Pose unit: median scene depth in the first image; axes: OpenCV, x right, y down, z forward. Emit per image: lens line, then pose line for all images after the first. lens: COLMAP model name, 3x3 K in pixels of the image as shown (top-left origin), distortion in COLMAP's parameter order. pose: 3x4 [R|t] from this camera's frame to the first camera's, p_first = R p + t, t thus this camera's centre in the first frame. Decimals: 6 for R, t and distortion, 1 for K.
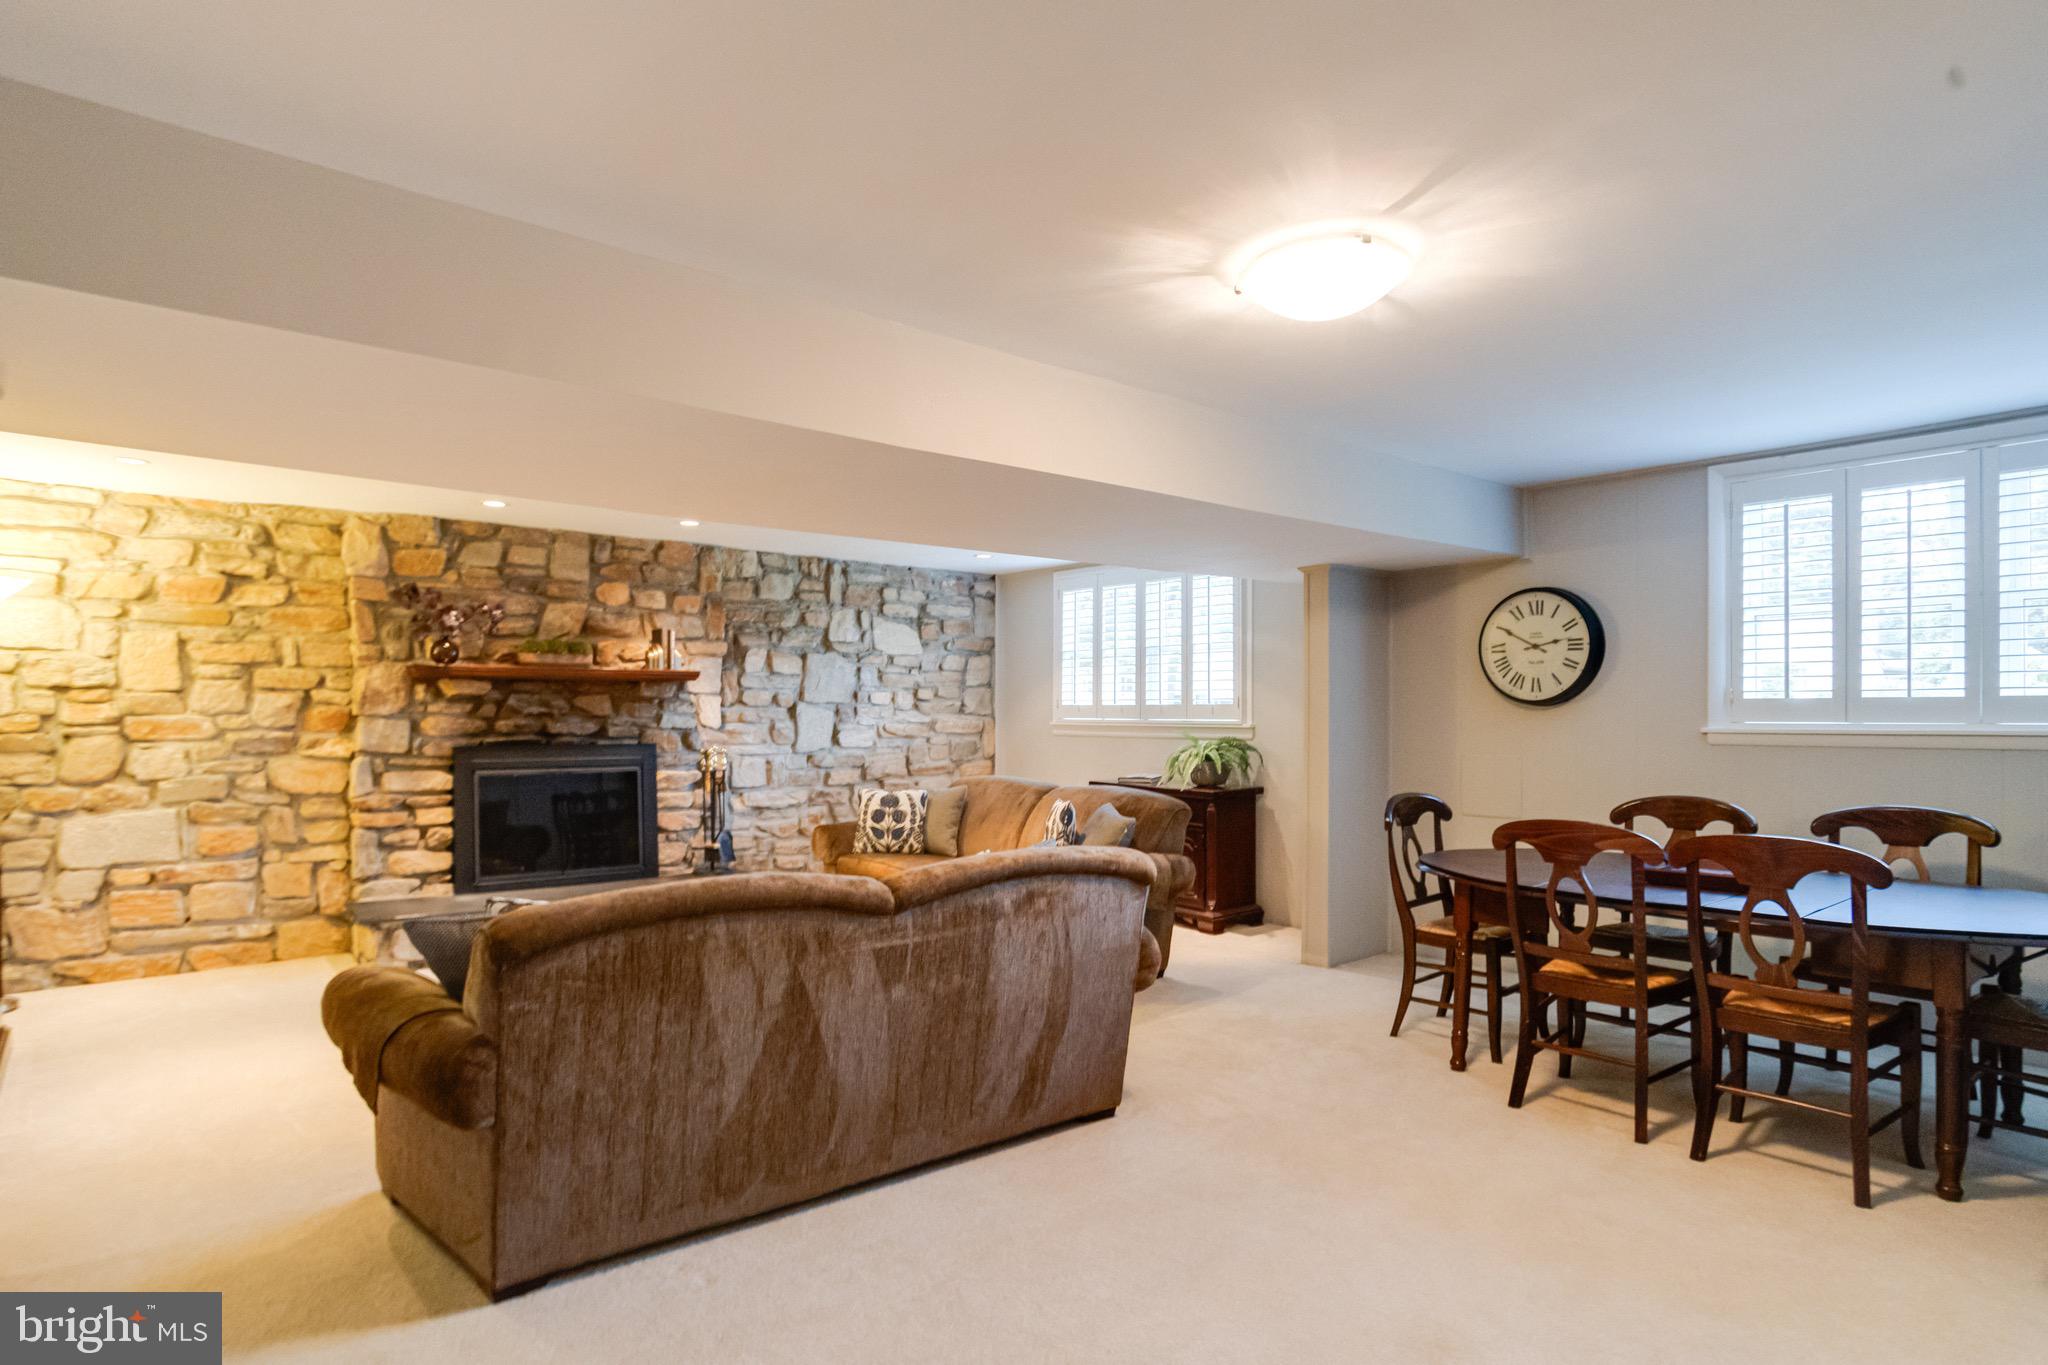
lens RADIAL K [[1086.2, 0, 1001.5], [0, 1086.2, 713.4], [0, 0, 1]] dist [-0.038599, 0.020655]
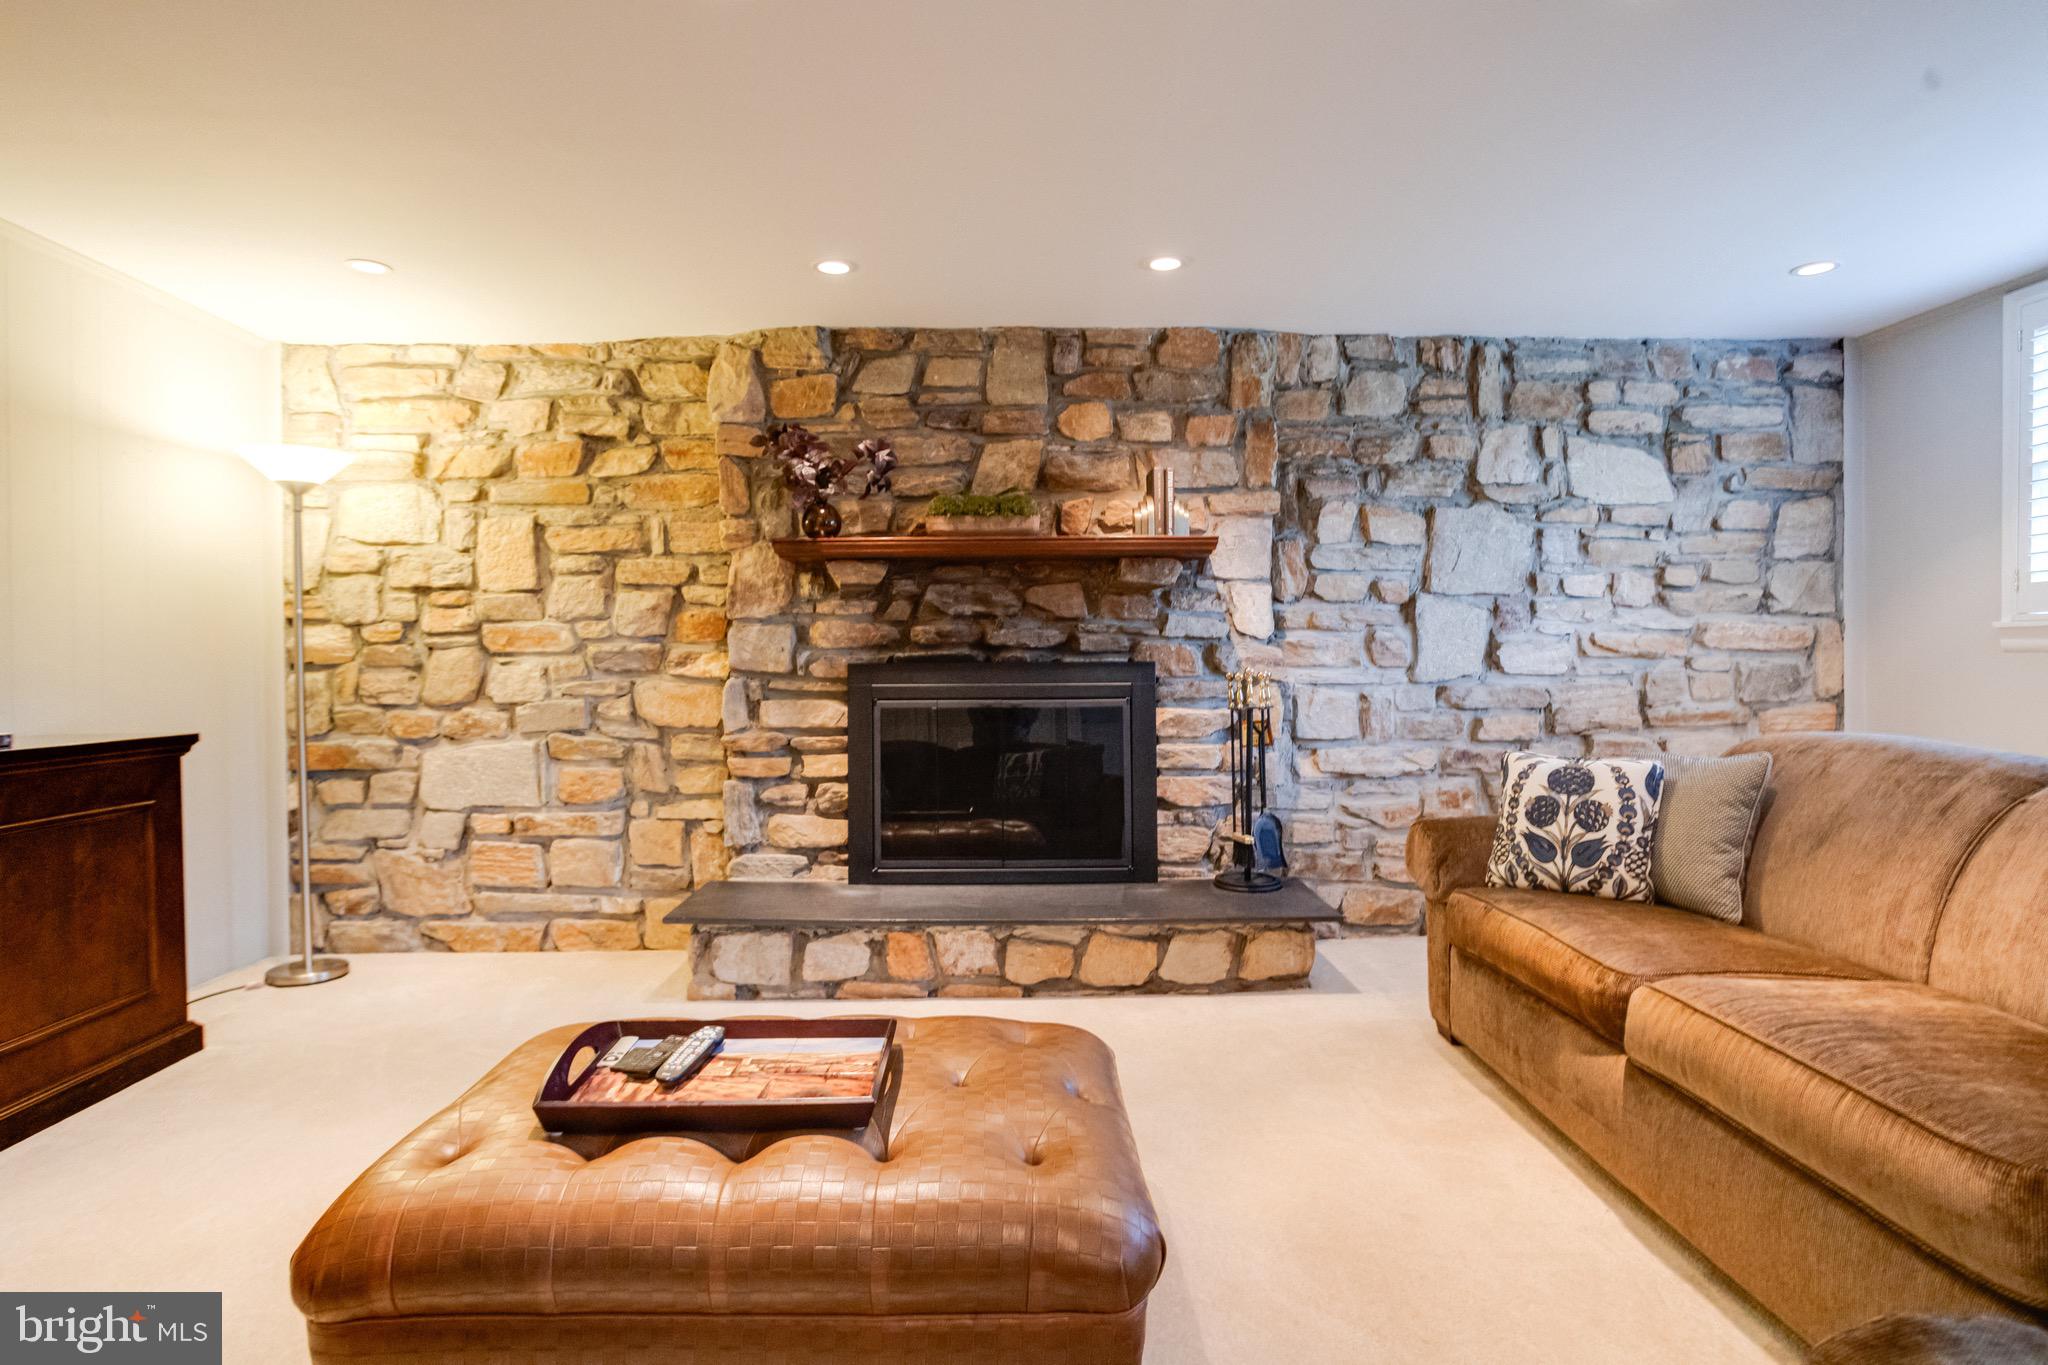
lens RADIAL K [[1077.1, 0, 1013.4], [0, 1077.1, 673.5], [0, 0, 1]] dist [-0.054496, 0.038785]
pose [[0.789015, -0.000978, -0.614373, -0.012203], [0.007458, 0.999940, 0.007986, 0.030694], [0.614328, -0.010883, 0.788976, 0.508759]]
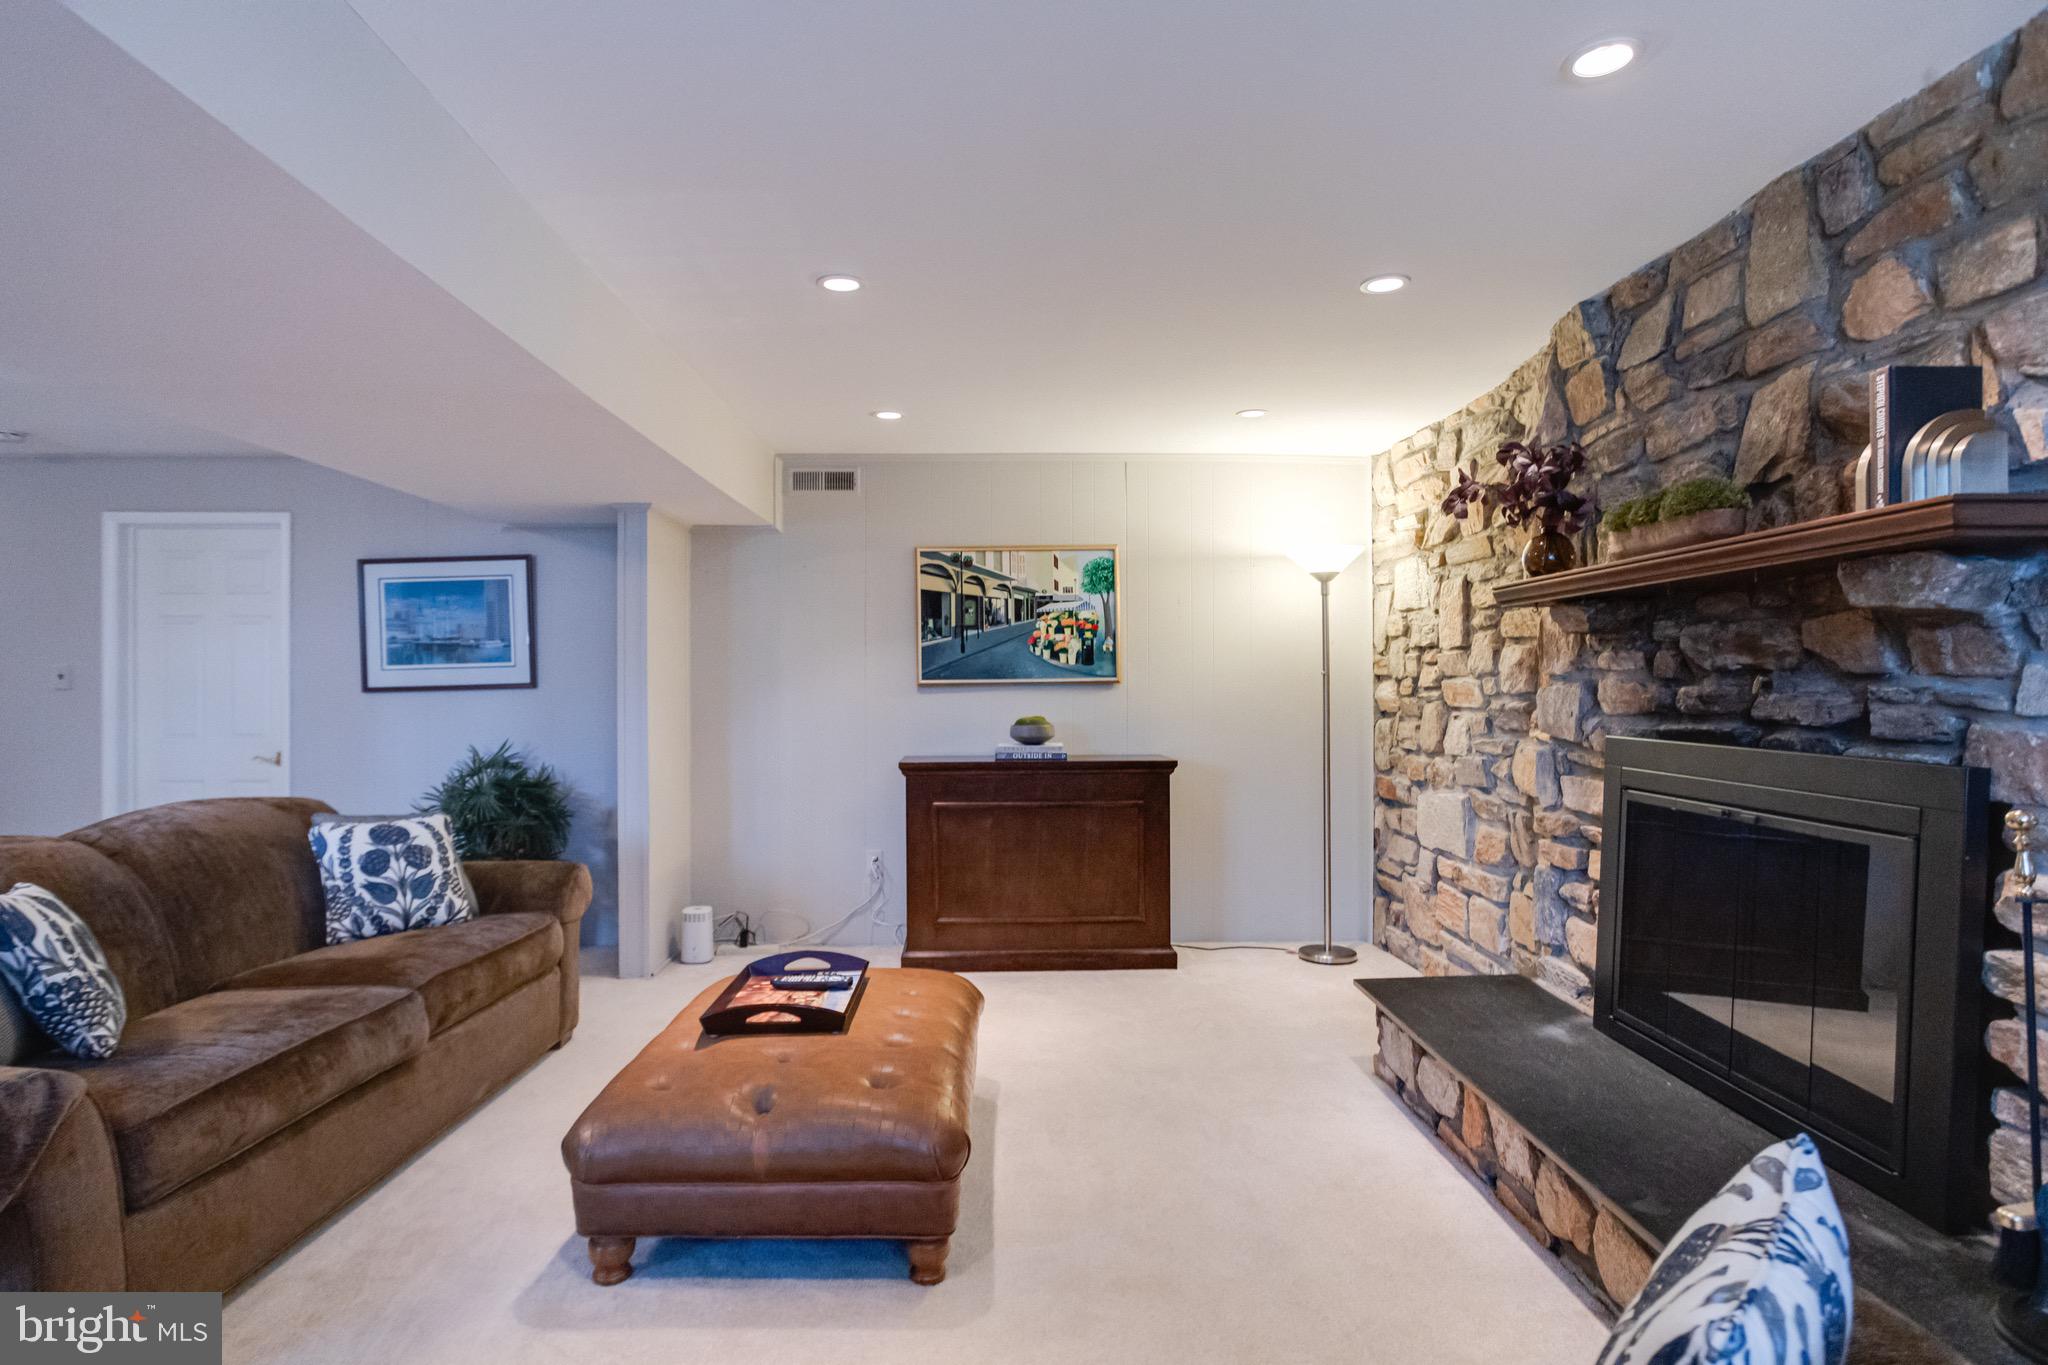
lens RADIAL K [[1073.0, 0, 1014.2], [0, 1073.0, 683.7], [0, 0, 1]] dist [-0.058343, 0.029566]
pose [[-0.611035, 0.000032, -0.791604, 0.054799], [0.001585, 0.999998, -0.001183, 0.005676], [0.791602, -0.001977, -0.611034, 1.035881]]
